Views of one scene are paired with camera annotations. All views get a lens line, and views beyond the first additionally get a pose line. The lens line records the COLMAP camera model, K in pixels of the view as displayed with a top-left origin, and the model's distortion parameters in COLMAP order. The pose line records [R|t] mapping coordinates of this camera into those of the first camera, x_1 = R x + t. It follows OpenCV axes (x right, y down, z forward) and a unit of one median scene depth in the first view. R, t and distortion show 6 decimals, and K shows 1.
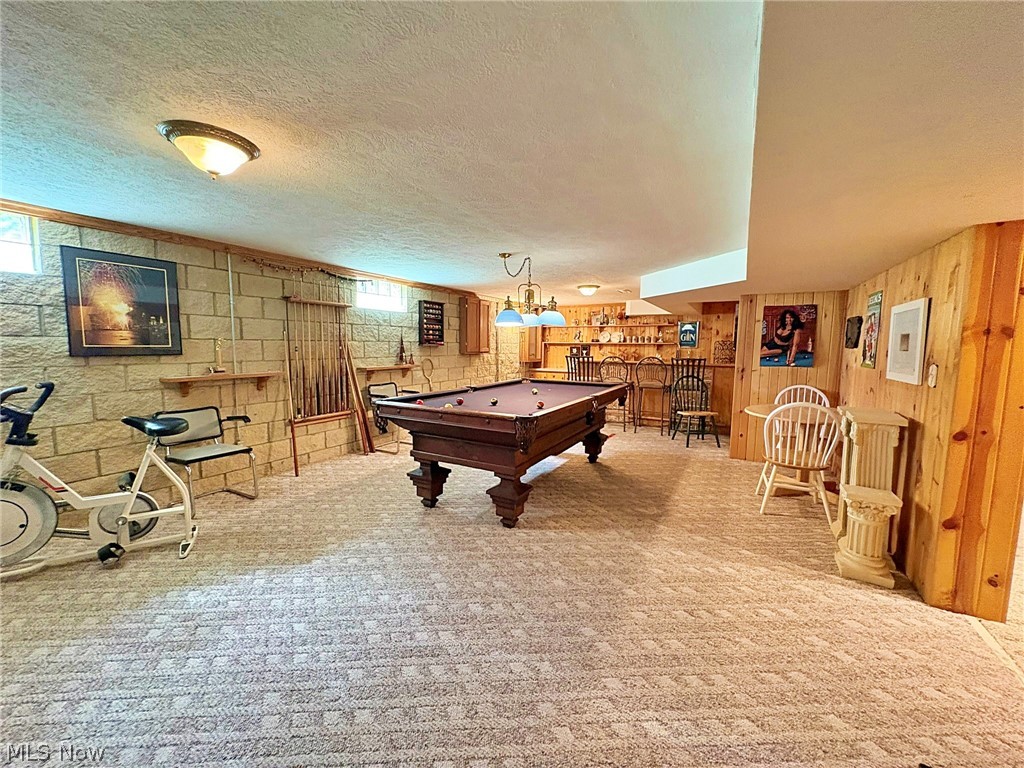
lens RADIAL K [[411.4, 0, 512.0], [0, 411.4, 384.0], [0, 0, 1]] dist [0.000466, 0.000352]
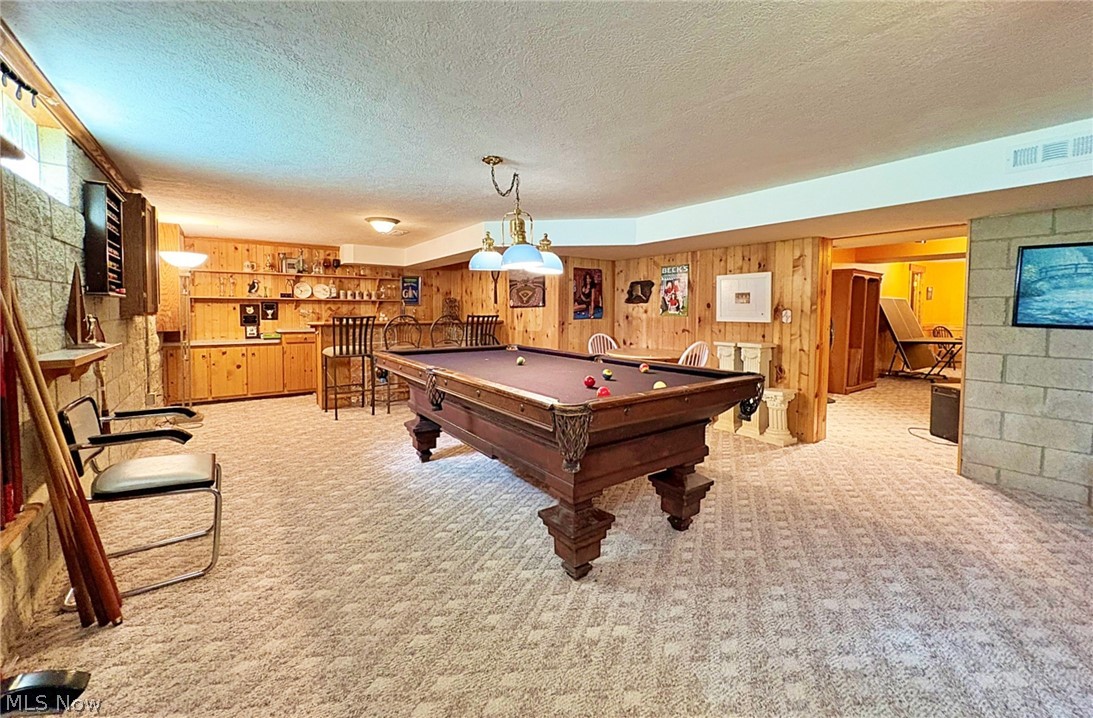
lens RADIAL K [[443.2, 0, 549.9], [0, 443.2, 327.3], [0, 0, 1]] dist [0.001060, -0.000032]
pose [[0.414201, -0.044189, 0.909112, -0.549528], [0.086907, 0.996177, 0.008826, -0.038087], [-0.906027, 0.075352, 0.416458, 0.548708]]
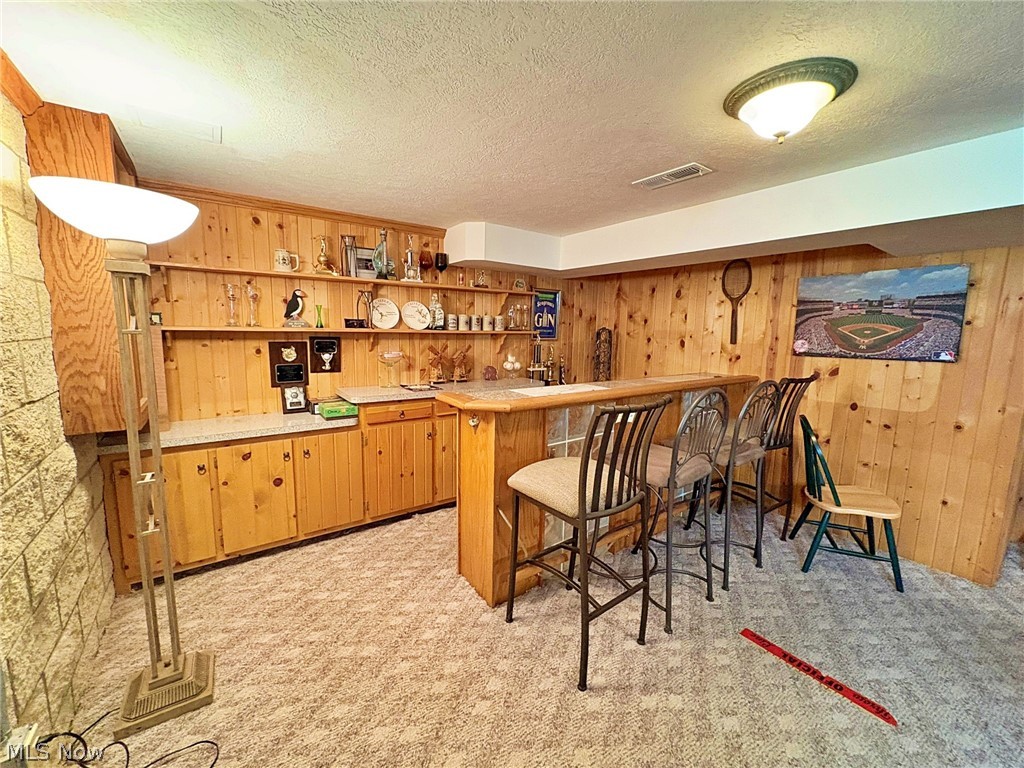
lens RADIAL K [[411.4, 0, 512.0], [0, 411.4, 384.0], [0, 0, 1]] dist [0.000466, 0.000352]
pose [[0.419666, -0.128671, 0.898512, -0.116592], [0.070014, 0.991541, 0.109291, -0.155865], [-0.904974, 0.017043, 0.425124, 1.369670]]
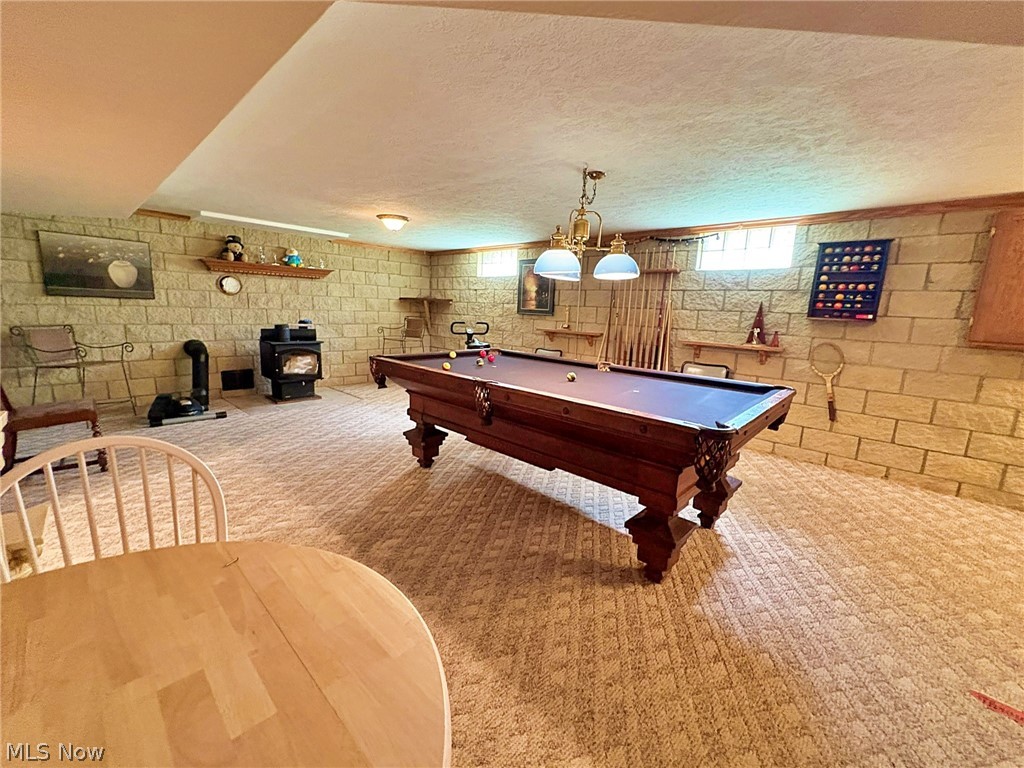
lens RADIAL K [[411.4, 0, 512.0], [0, 411.4, 384.0], [0, 0, 1]] dist [0.000466, 0.000352]
pose [[-0.238392, 0.159138, -0.958042, 0.624749], [-0.135703, 0.971347, 0.195116, -0.076211], [0.961641, 0.176524, -0.209966, 0.917977]]
